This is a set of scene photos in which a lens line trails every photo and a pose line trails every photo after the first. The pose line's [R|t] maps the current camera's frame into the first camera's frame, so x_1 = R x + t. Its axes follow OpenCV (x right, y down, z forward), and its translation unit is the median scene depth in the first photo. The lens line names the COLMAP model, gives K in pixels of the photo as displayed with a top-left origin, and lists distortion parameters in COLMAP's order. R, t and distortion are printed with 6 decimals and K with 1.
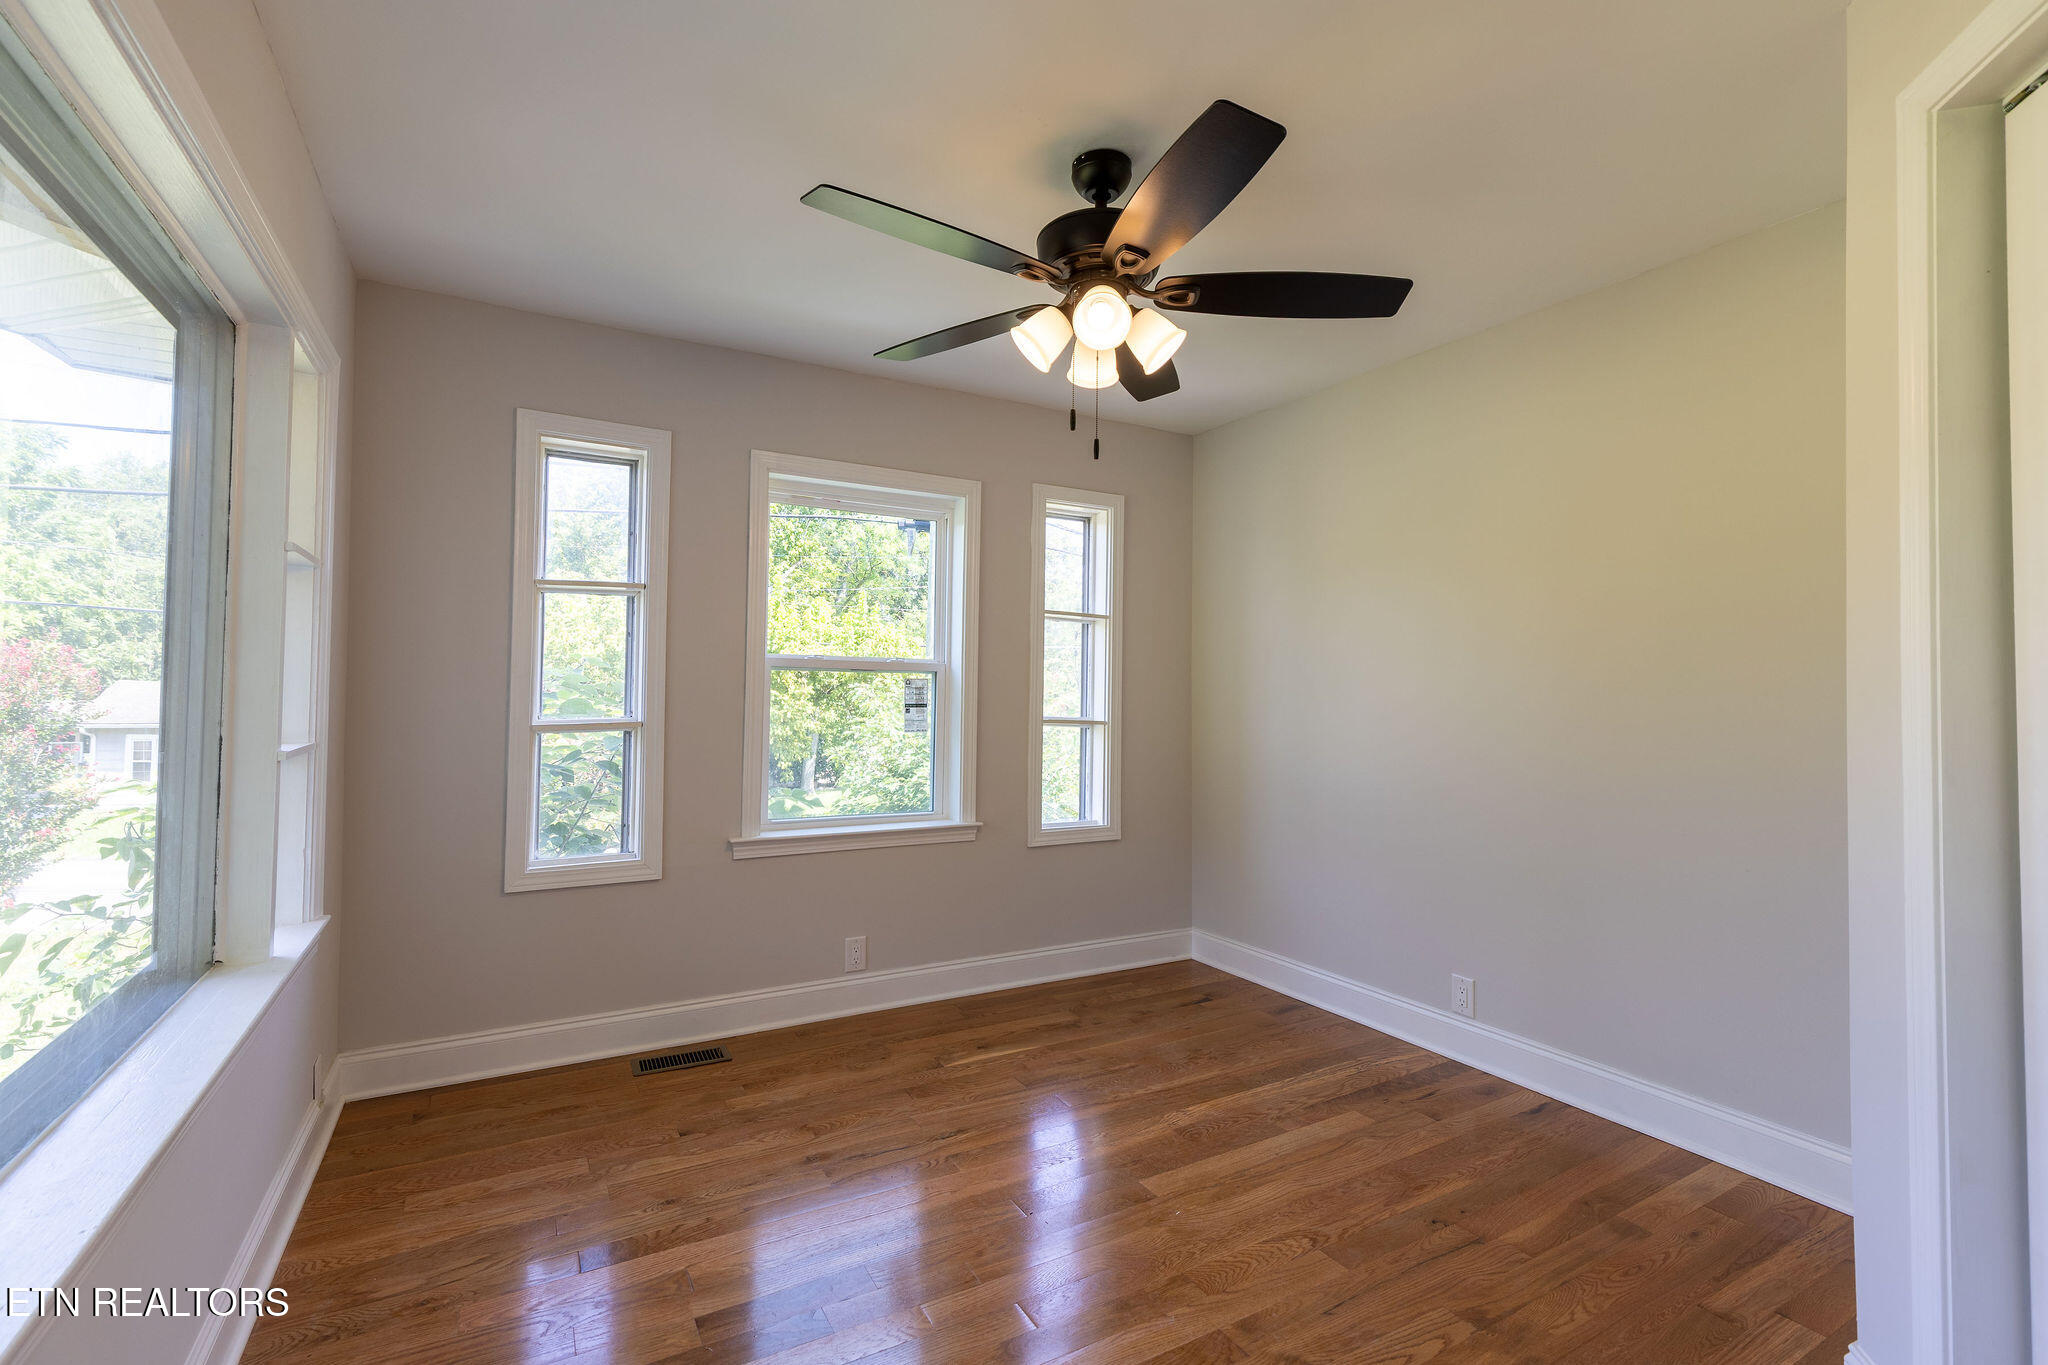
lens RADIAL K [[919.2, 0, 1027.4], [0, 919.2, 670.9], [0, 0, 1]] dist [0.003115, 0.000049]
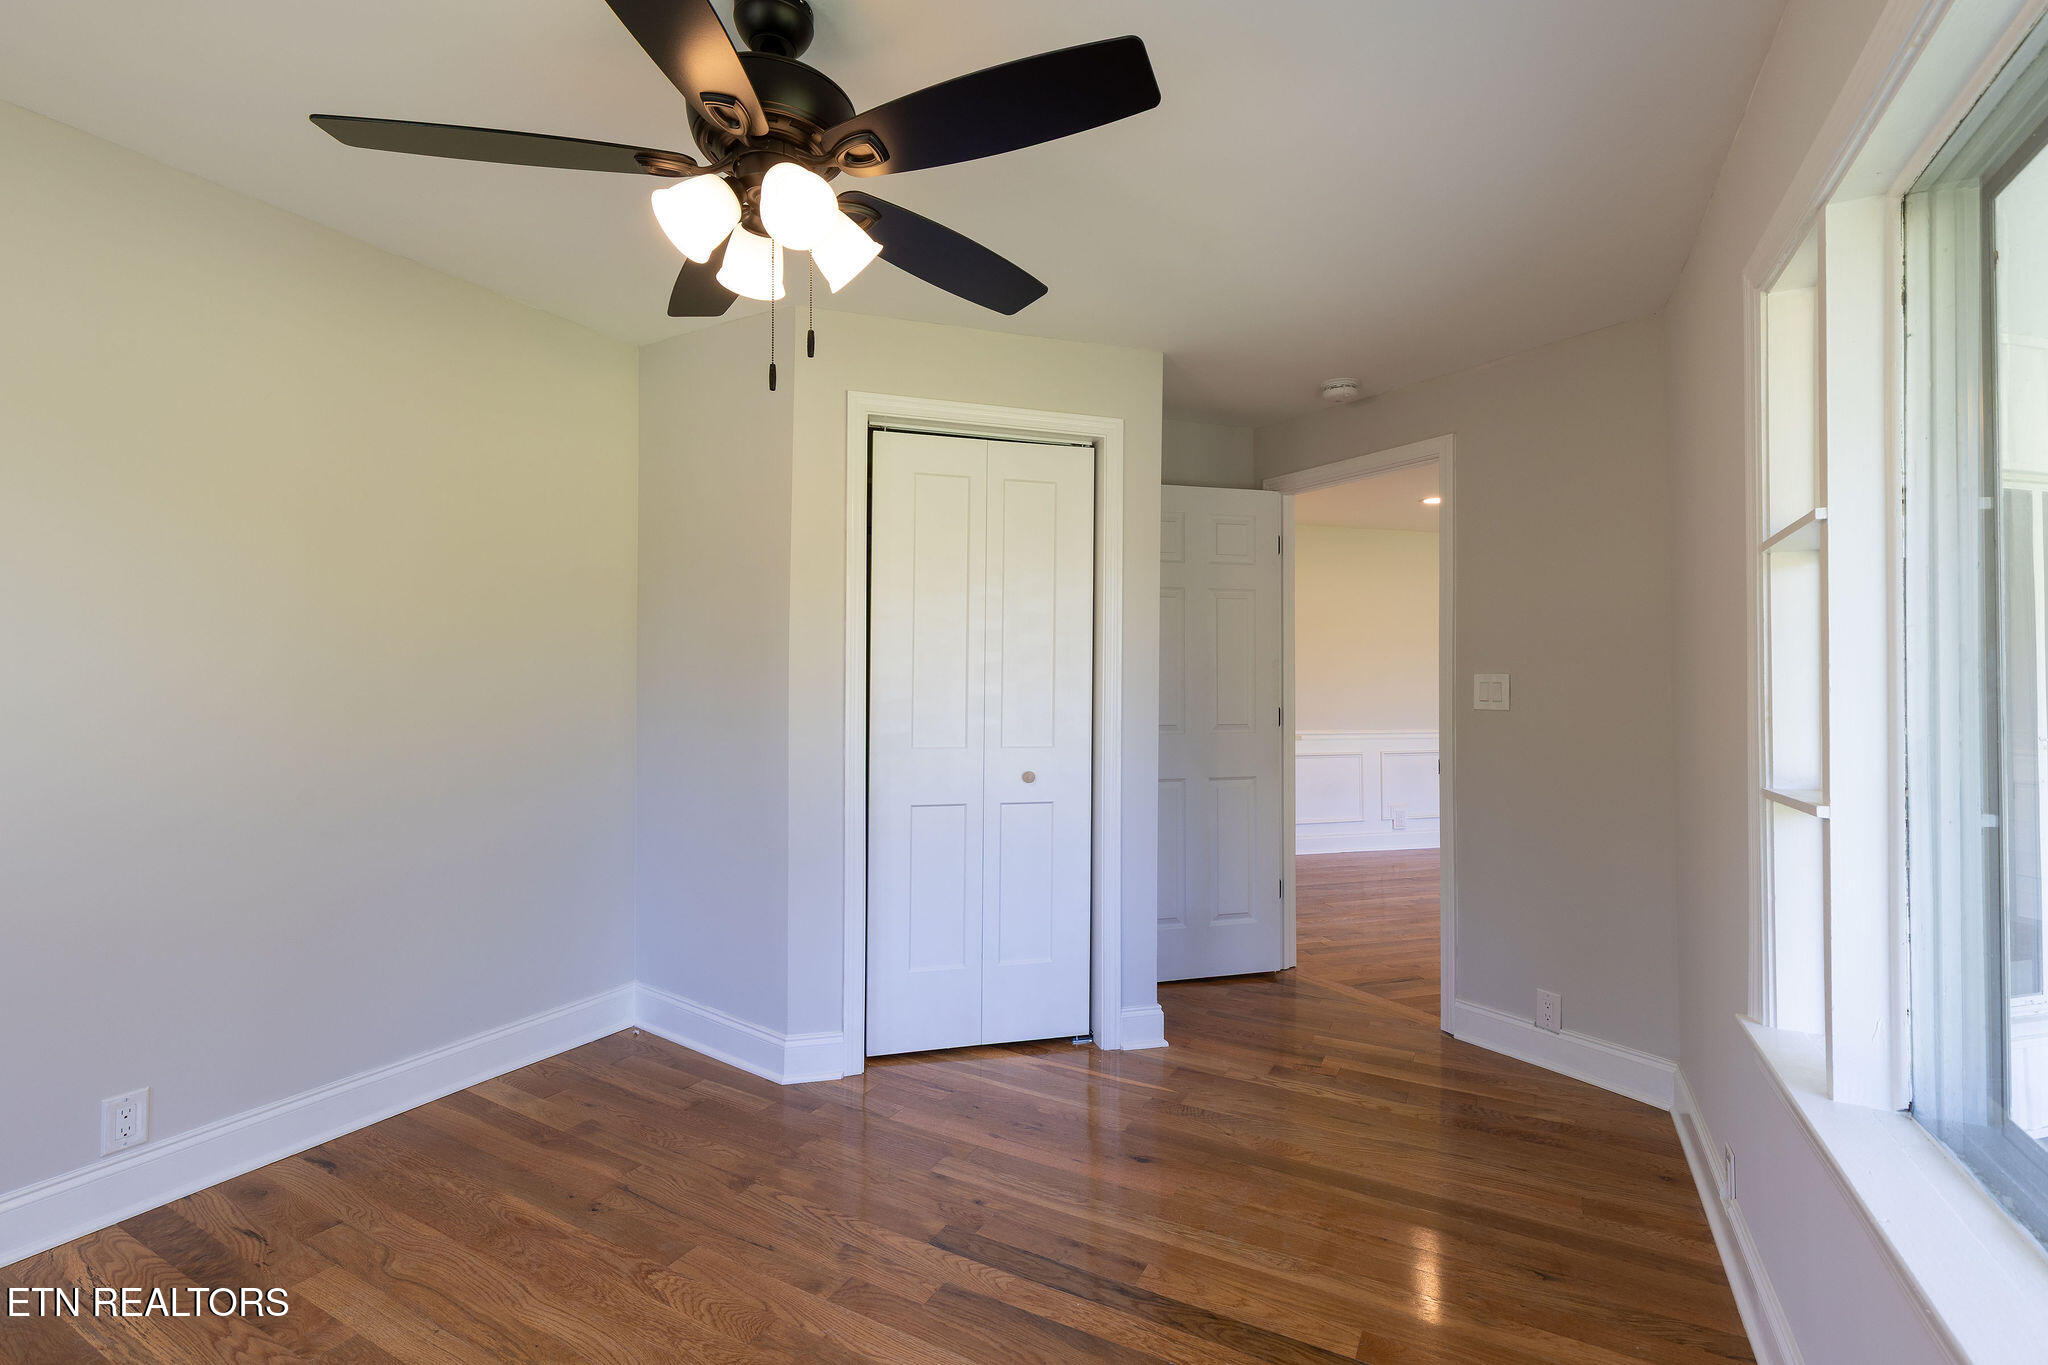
lens RADIAL K [[919.2, 0, 1027.4], [0, 919.2, 670.9], [0, 0, 1]] dist [0.003115, 0.000049]
pose [[-0.535718, -0.001010, 0.844397, -0.652799], [-0.034464, 0.999192, -0.020670, 0.013680], [-0.843694, -0.040174, -0.535320, 1.148005]]
